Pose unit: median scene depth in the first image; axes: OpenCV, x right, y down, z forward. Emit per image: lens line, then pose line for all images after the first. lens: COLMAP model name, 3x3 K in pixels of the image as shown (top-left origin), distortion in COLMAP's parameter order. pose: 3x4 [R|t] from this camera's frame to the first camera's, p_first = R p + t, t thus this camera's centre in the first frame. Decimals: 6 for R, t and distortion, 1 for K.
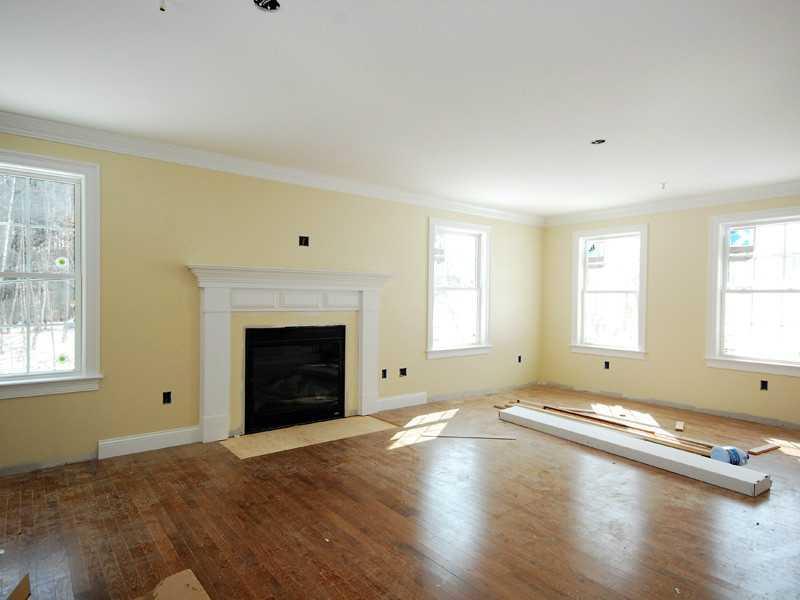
lens RADIAL K [[484.0, 0, 414.5], [0, 484.0, 302.3], [0, 0, 1]] dist [0.004540, 0.001605]
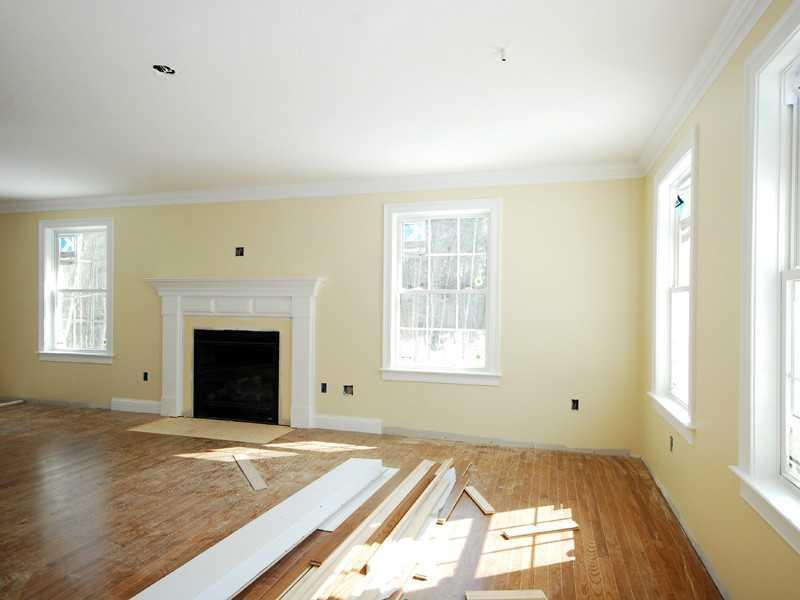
lens RADIAL K [[484.0, 0, 414.5], [0, 484.0, 302.3], [0, 0, 1]] dist [0.004540, 0.001605]
pose [[0.562165, -0.010255, -0.826962, 0.881197], [-0.009440, 0.999778, -0.018815, 0.003799], [0.826971, 0.018383, 0.561943, 0.708979]]
